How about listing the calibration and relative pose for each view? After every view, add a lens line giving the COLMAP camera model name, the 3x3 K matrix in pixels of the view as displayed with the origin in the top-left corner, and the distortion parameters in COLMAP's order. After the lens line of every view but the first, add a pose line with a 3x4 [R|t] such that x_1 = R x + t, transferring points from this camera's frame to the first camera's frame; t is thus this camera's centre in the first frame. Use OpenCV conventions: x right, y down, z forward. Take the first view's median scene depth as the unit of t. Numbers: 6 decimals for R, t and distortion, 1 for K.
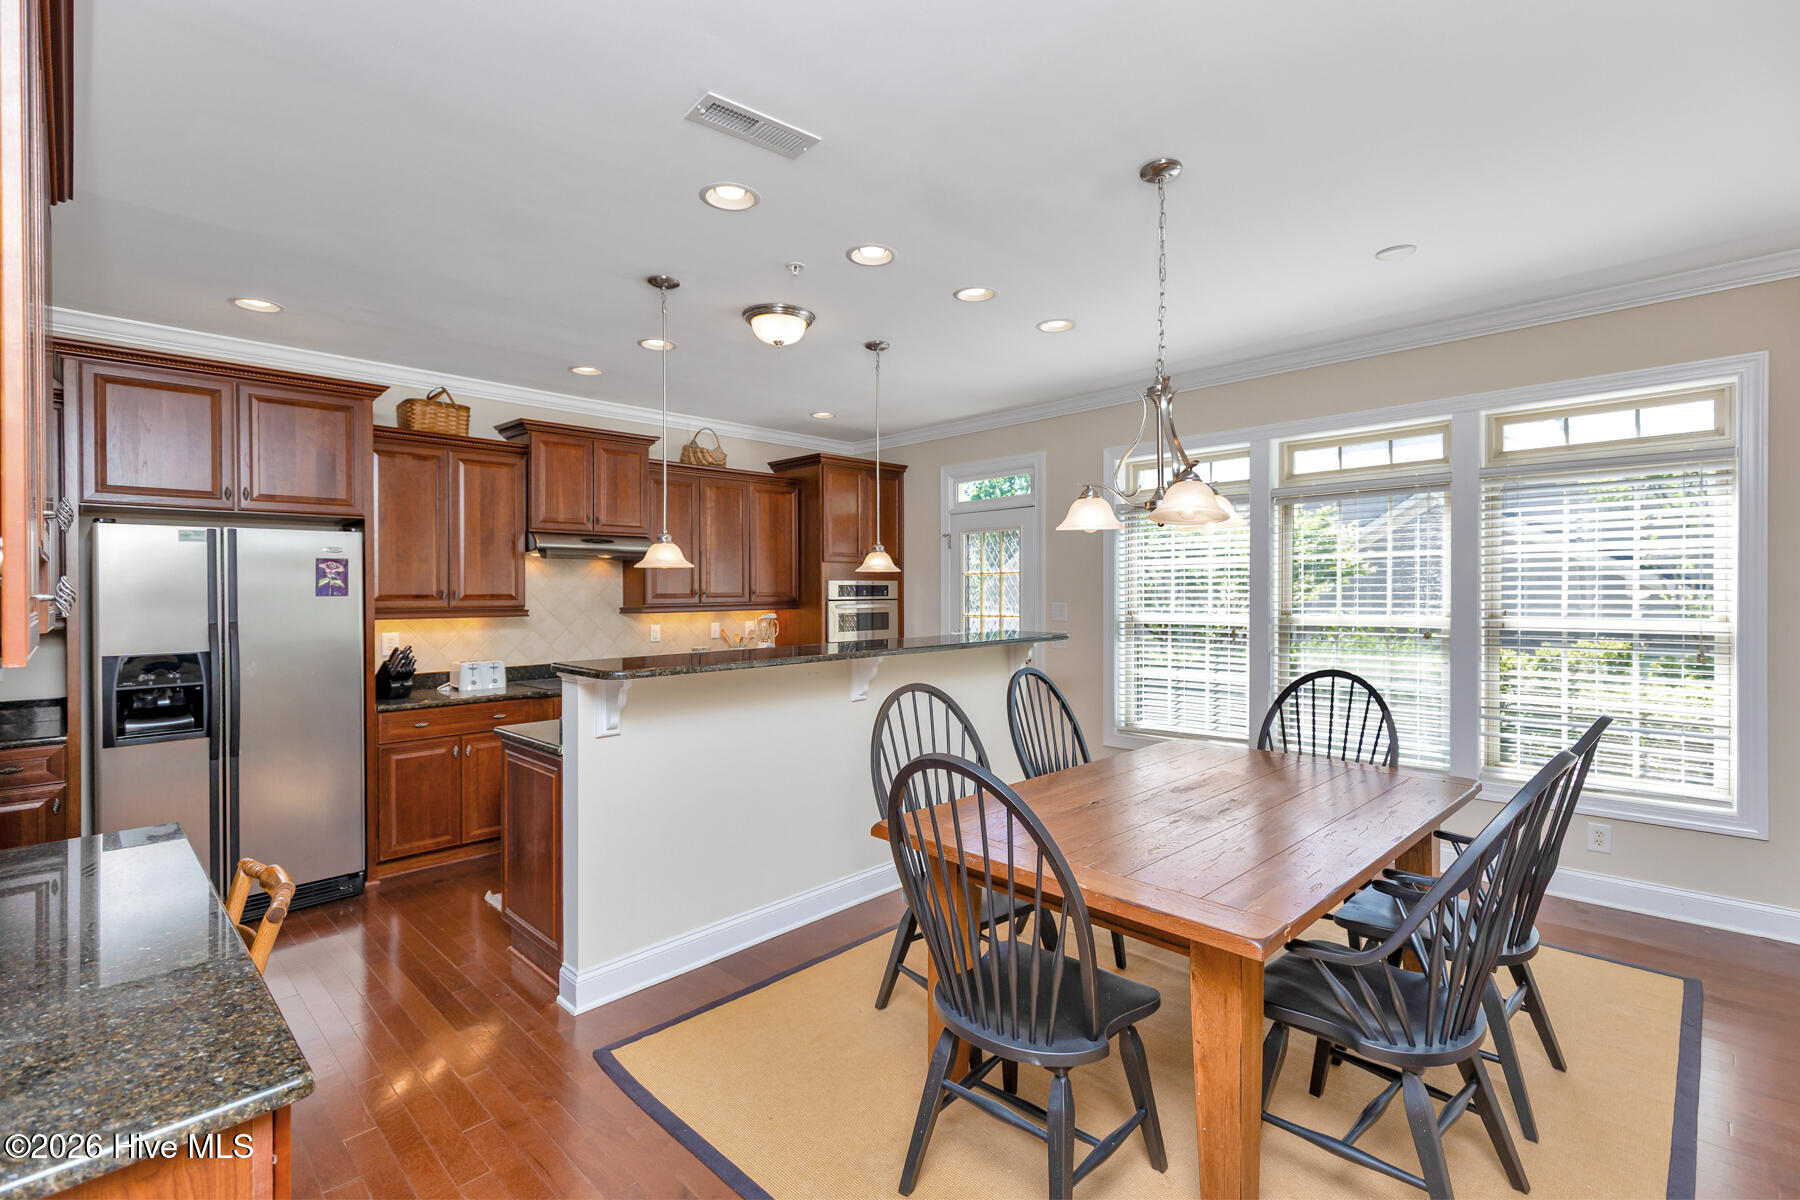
lens RADIAL K [[805.2, 0, 903.9], [0, 805.2, 596.1], [0, 0, 1]] dist [0.004752, -0.000597]
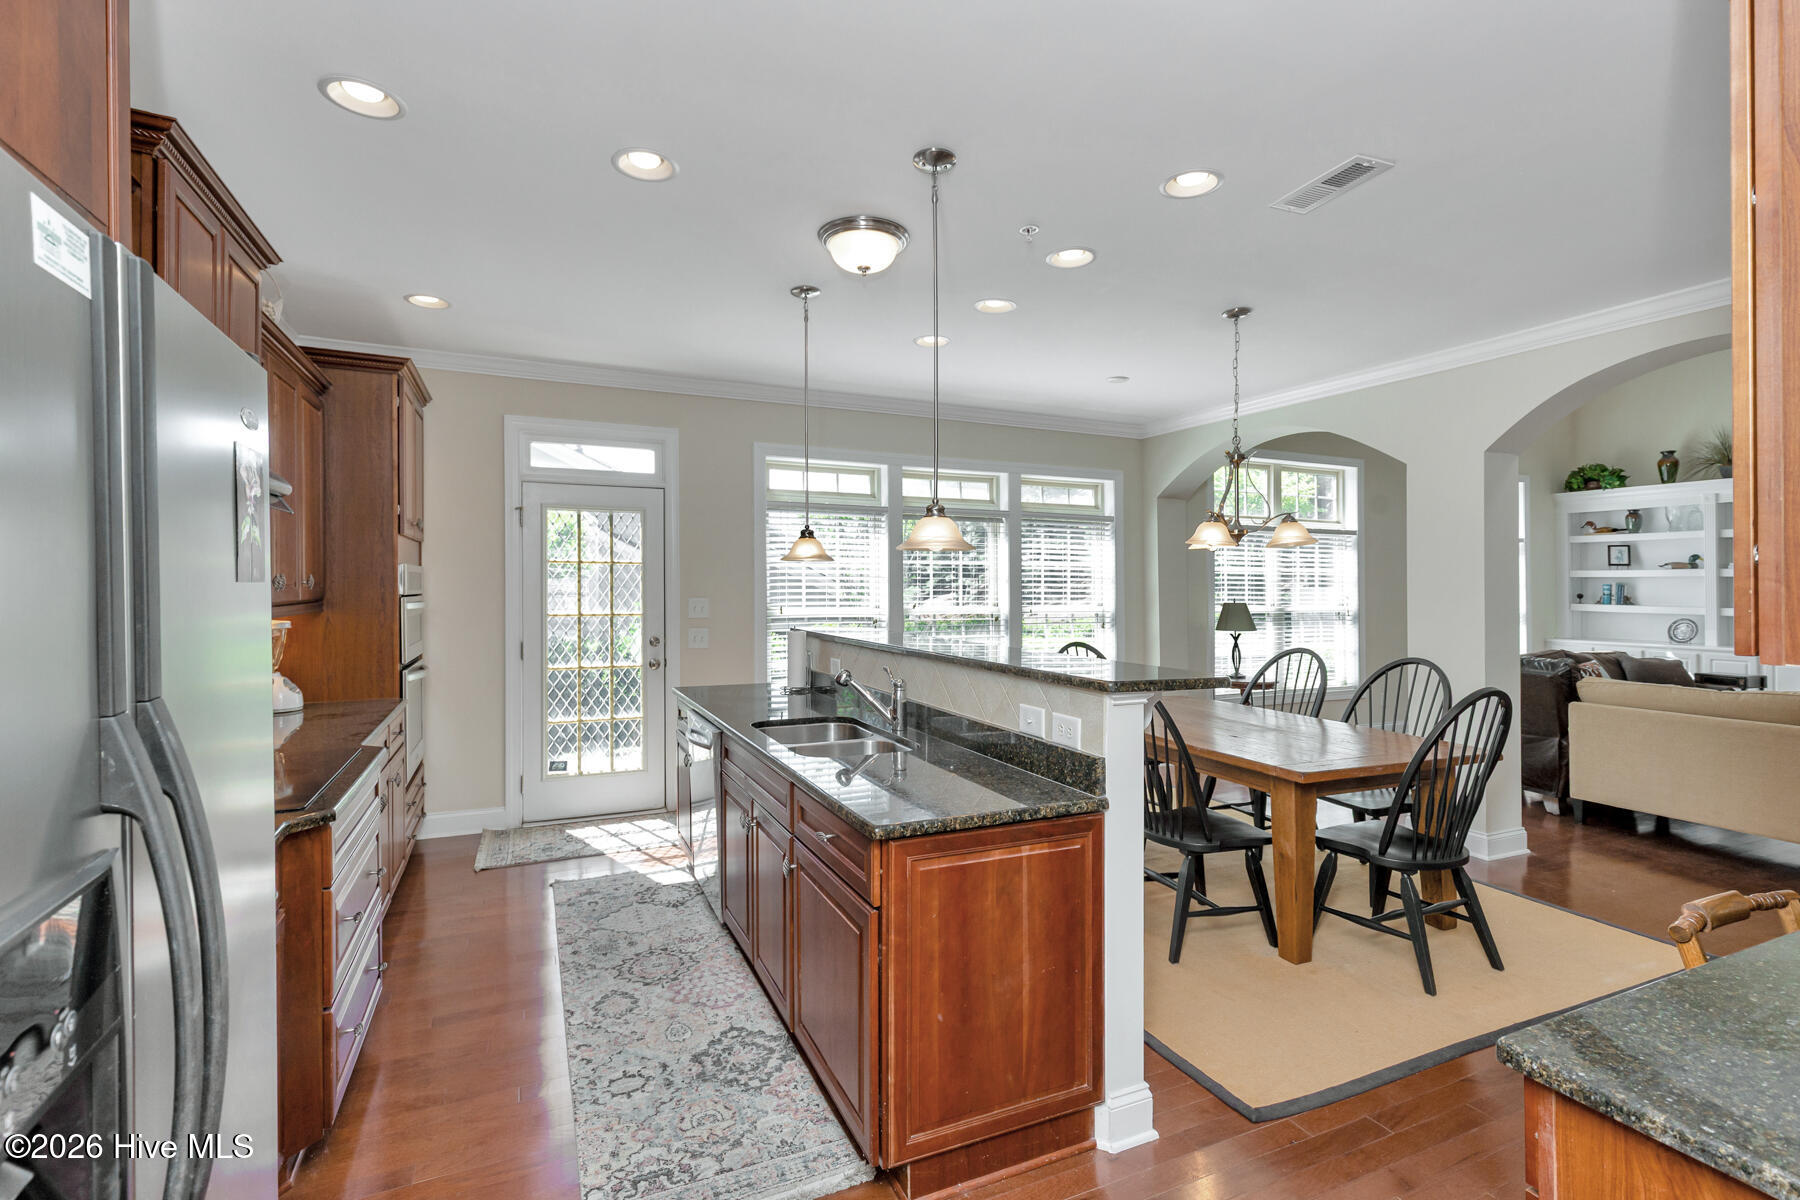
lens RADIAL K [[809.2, 0, 903.8], [0, 809.2, 589.4], [0, 0, 1]] dist [-0.001288, -0.000142]
pose [[0.367996, 0.007354, 0.929798, -0.691639], [-0.007564, 0.999959, -0.004915, 0.000998], [-0.929796, -0.005224, 0.368037, 0.533706]]
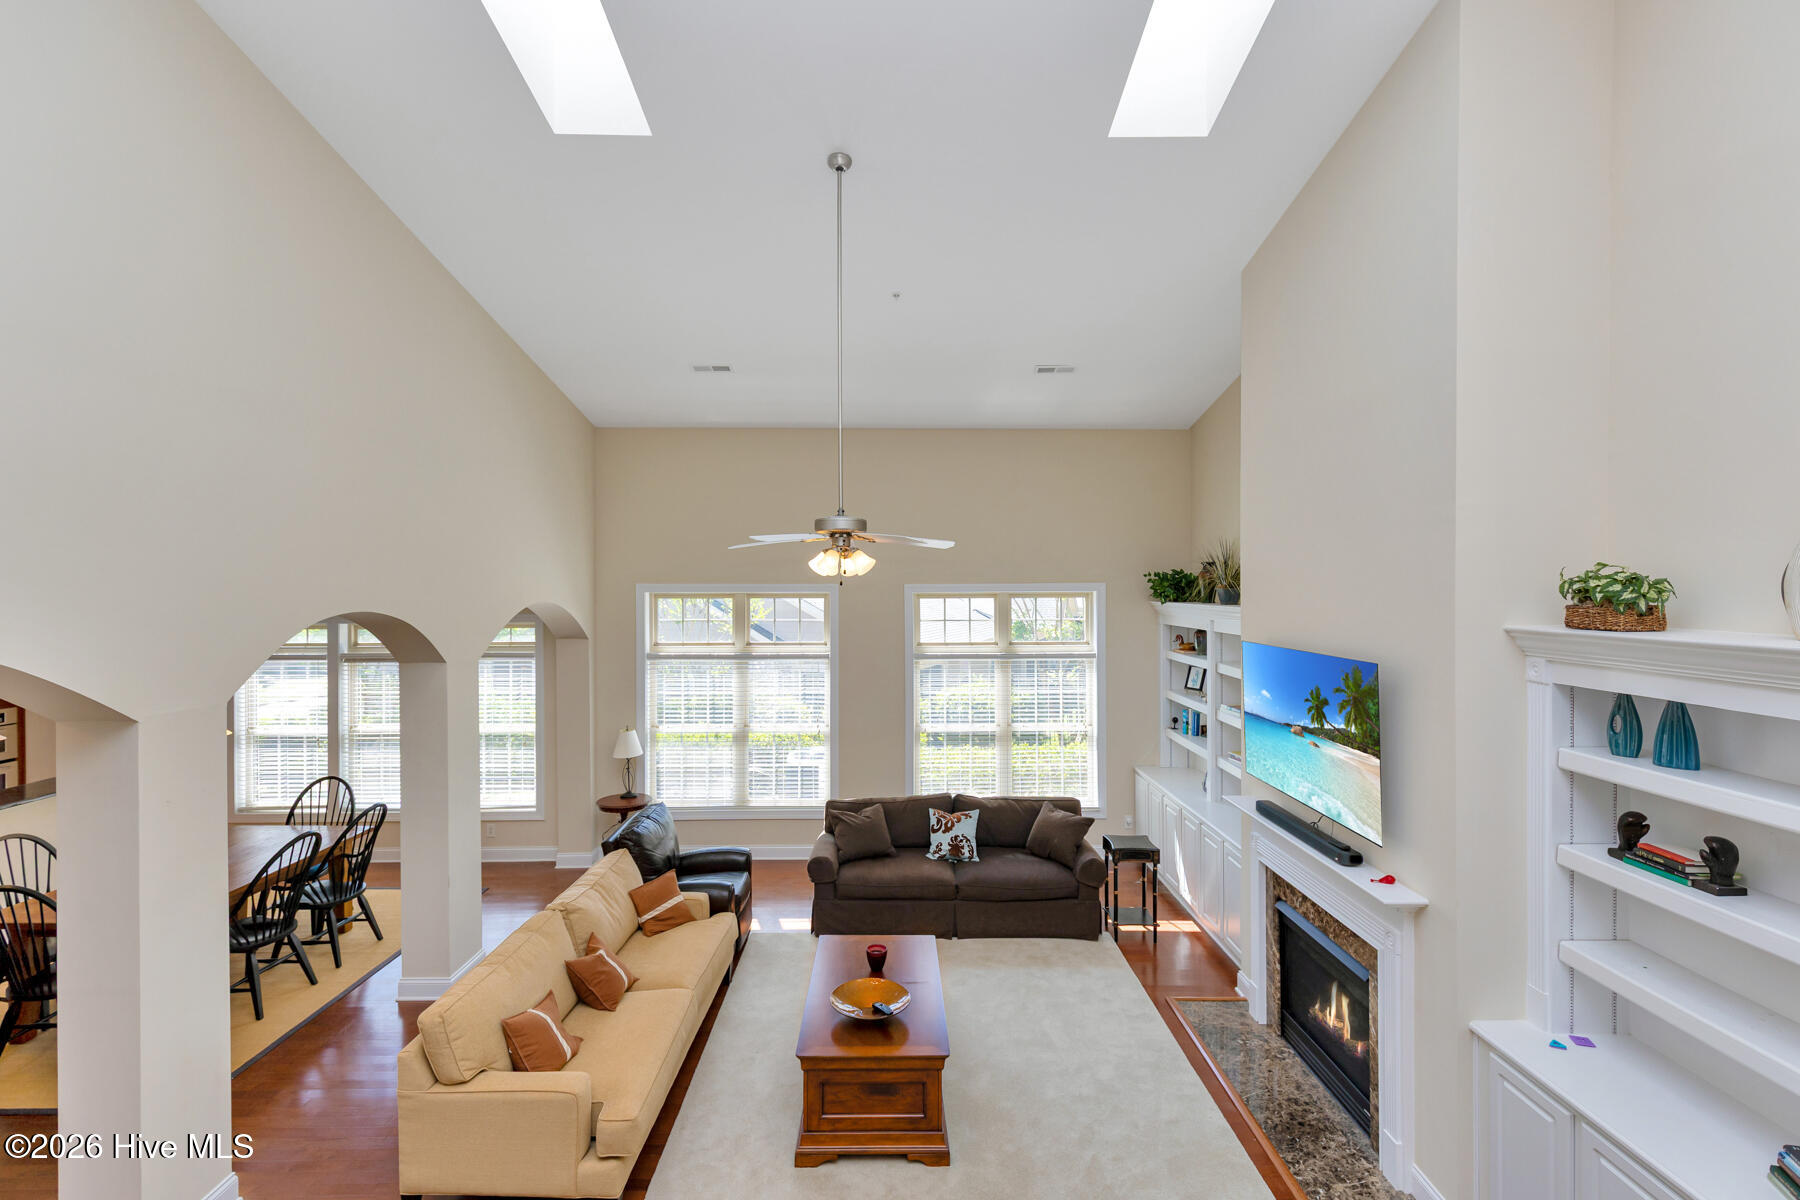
lens RADIAL K [[792.3, 0, 882.1], [0, 792.3, 597.9], [0, 0, 1]] dist [0.007145, 0.000189]
pose [[0.712482, 0.000717, 0.701690, 0.092673], [-0.003454, 0.999991, 0.002485, -0.255022], [-0.701682, -0.004195, 0.712478, -0.958034]]
